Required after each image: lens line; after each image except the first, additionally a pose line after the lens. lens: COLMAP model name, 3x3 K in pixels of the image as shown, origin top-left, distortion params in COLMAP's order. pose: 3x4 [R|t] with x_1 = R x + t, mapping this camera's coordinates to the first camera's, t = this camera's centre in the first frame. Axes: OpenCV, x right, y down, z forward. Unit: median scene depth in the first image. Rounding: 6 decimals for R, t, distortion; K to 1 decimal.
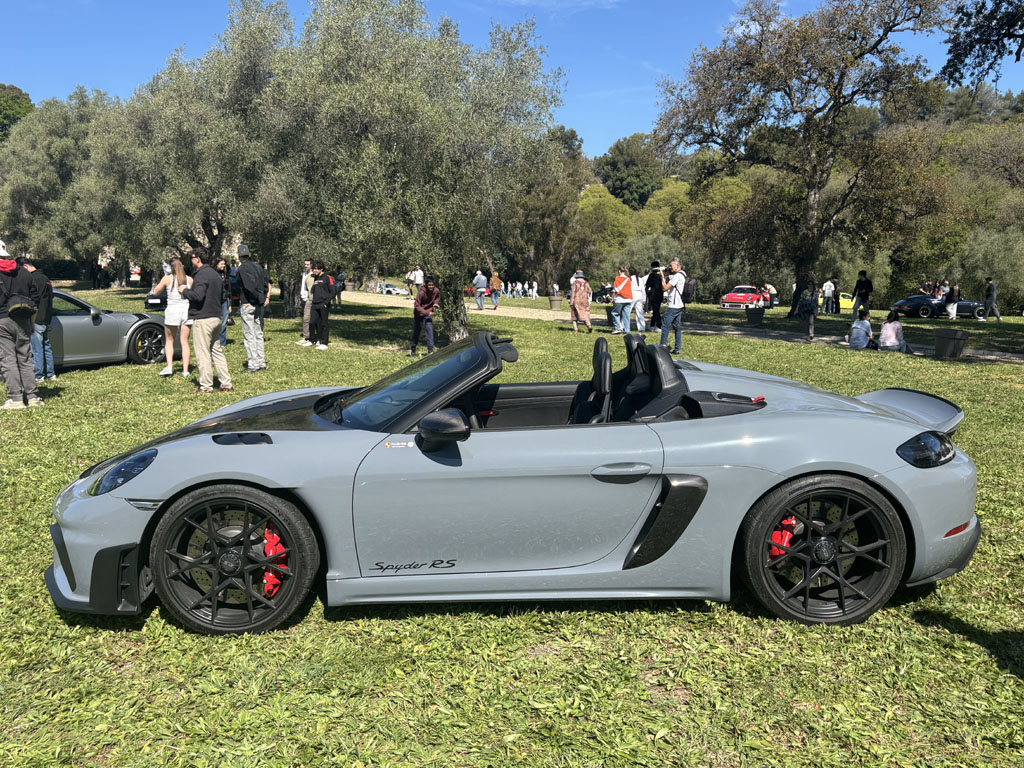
lens RADIAL K [[889.2, 0, 512.0], [0, 889.2, 384.0], [0, 0, 1]] dist [-0.032918, 0.133515]
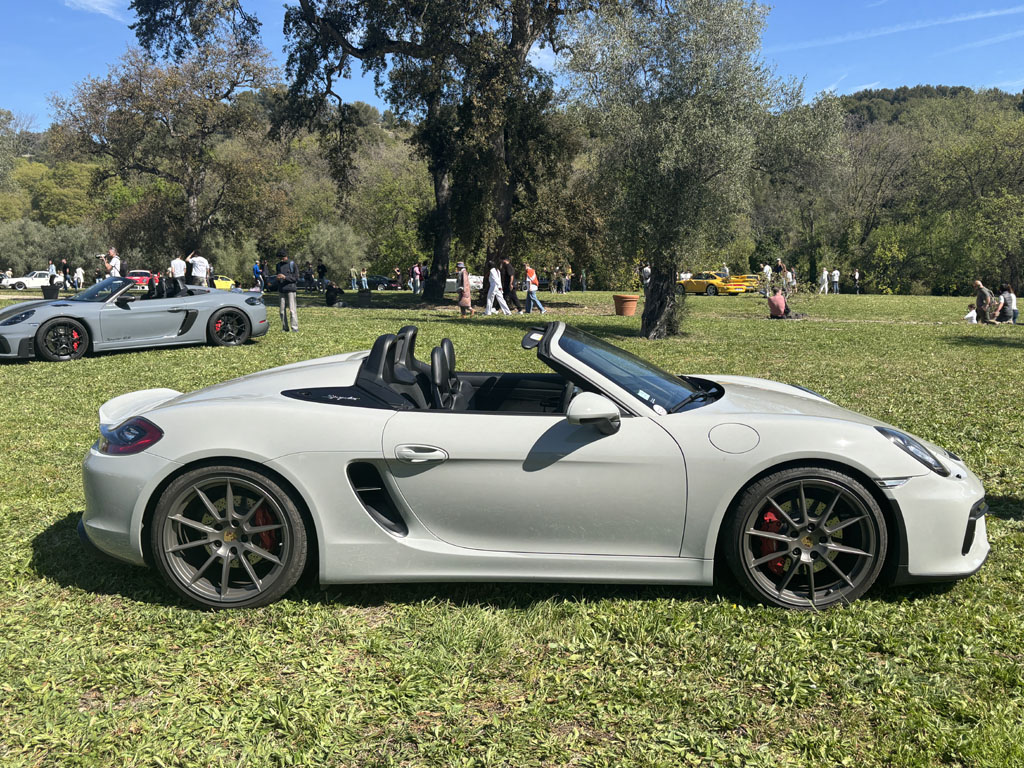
lens RADIAL K [[889.2, 0, 512.0], [0, 889.2, 384.0], [0, 0, 1]] dist [-0.032918, 0.133515]
pose [[0.782319, -0.094243, 0.615708, -0.130001], [0.085001, 0.995393, 0.044357, 0.043048], [-0.617051, 0.017634, 0.786725, -0.333973]]
